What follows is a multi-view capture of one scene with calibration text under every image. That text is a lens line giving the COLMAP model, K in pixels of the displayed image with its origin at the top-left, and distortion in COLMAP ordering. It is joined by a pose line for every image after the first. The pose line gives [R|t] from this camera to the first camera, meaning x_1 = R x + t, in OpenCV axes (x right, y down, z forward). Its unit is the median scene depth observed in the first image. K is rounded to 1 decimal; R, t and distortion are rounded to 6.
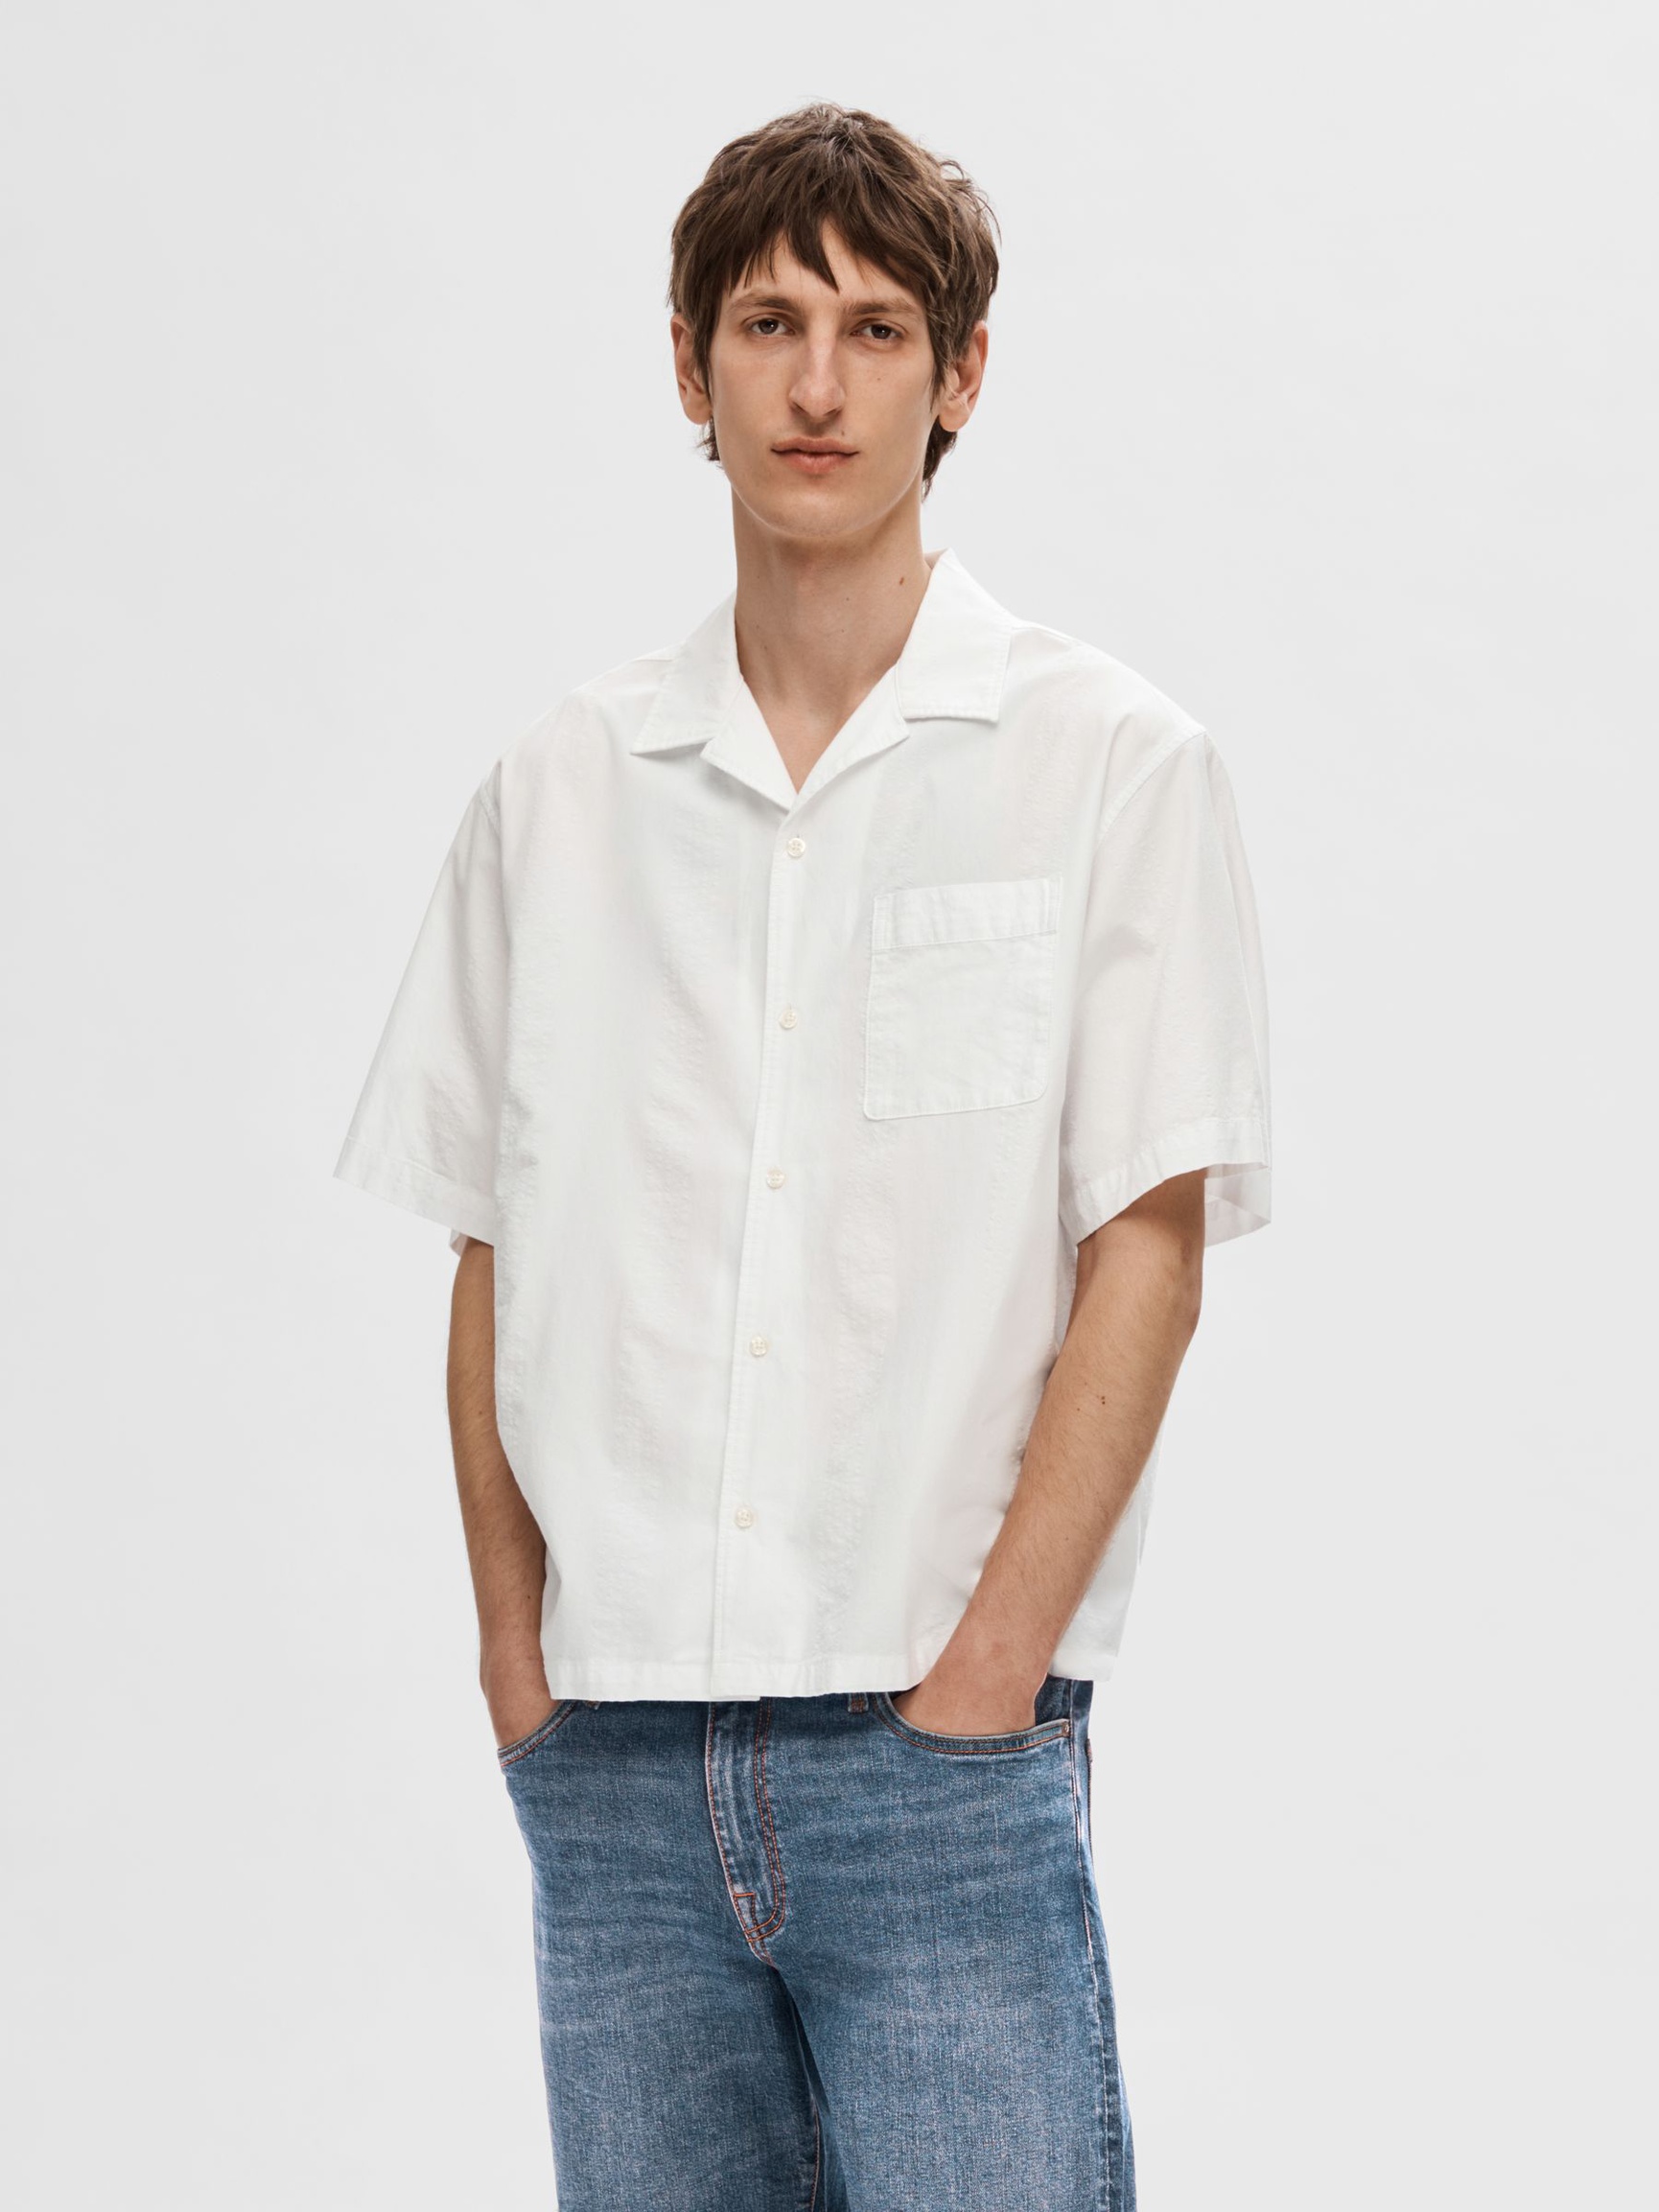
lens RADIAL K [[4270.4, 0, 829.5], [0, 4270.4, 1106.0], [0, 0, 1]] dist [0.307508, -0.203732]
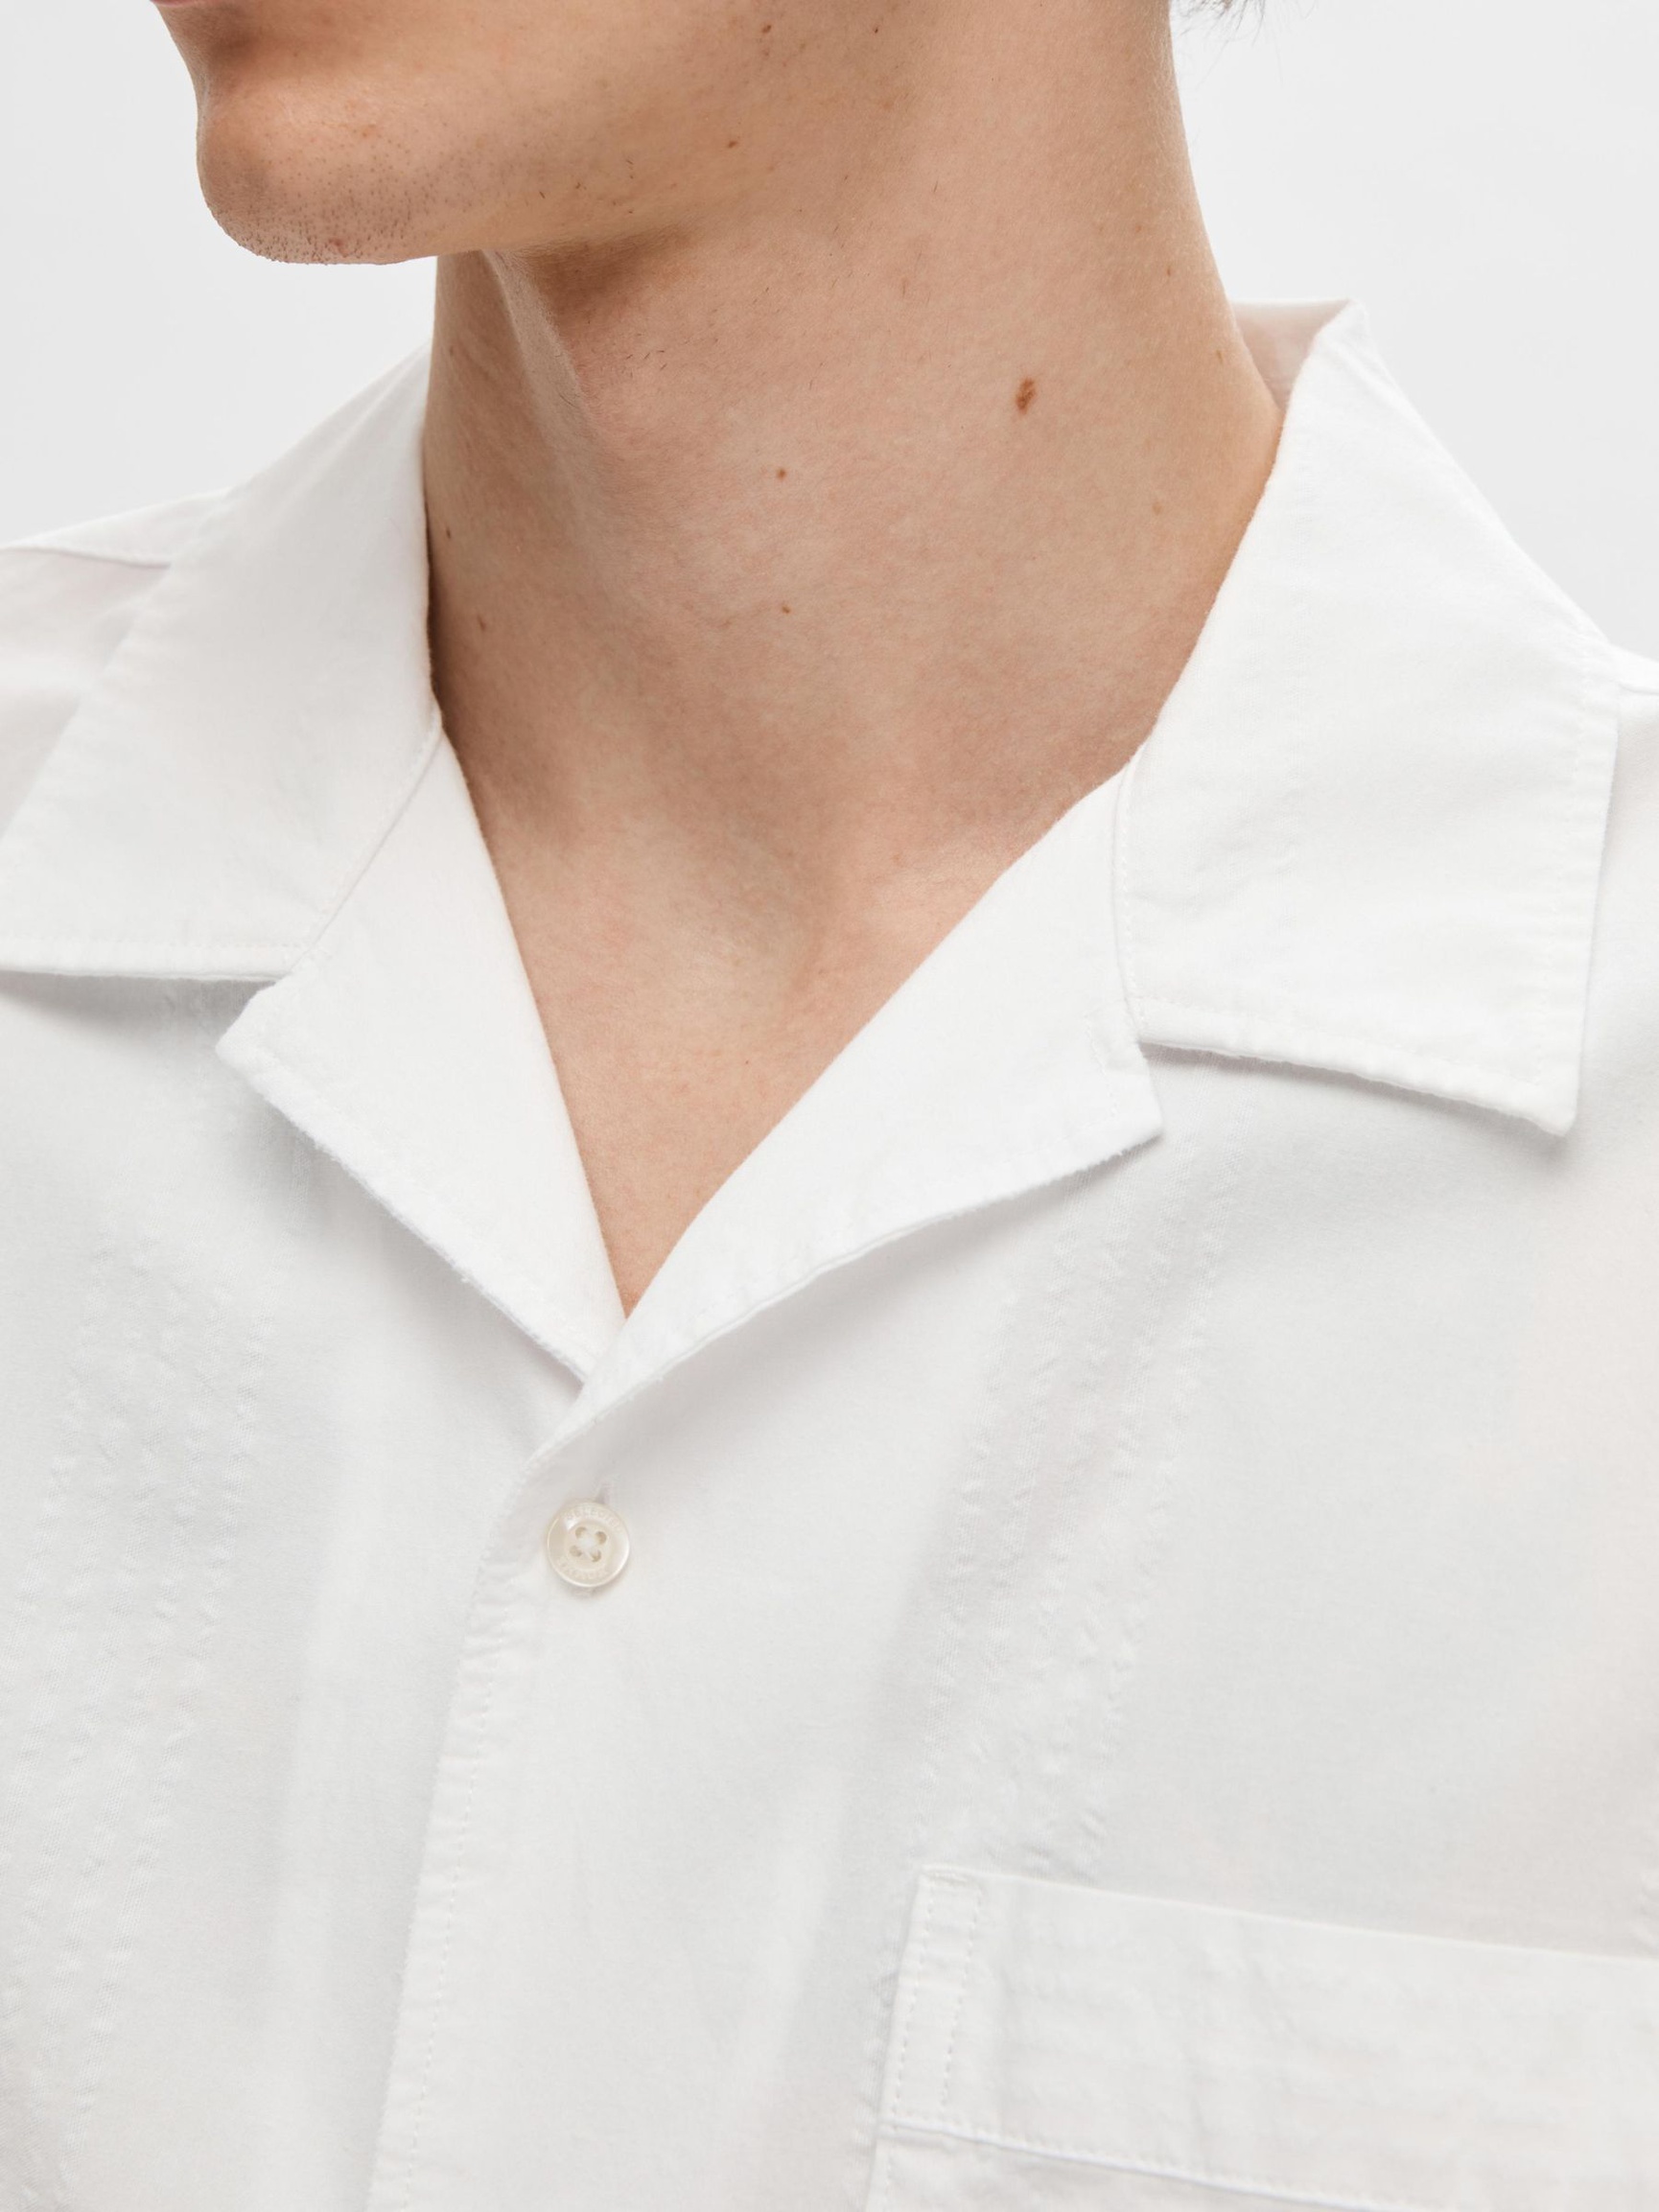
lens RADIAL K [[4270.4, 0, 829.5], [0, 4270.4, 1106.0], [0, 0, 1]] dist [0.307508, -0.203732]
pose [[0.986733, 0.126269, 0.102054, -0.020924], [-0.134225, 0.988090, 0.075244, -0.100678], [-0.091338, -0.087944, 0.991929, 0.768119]]
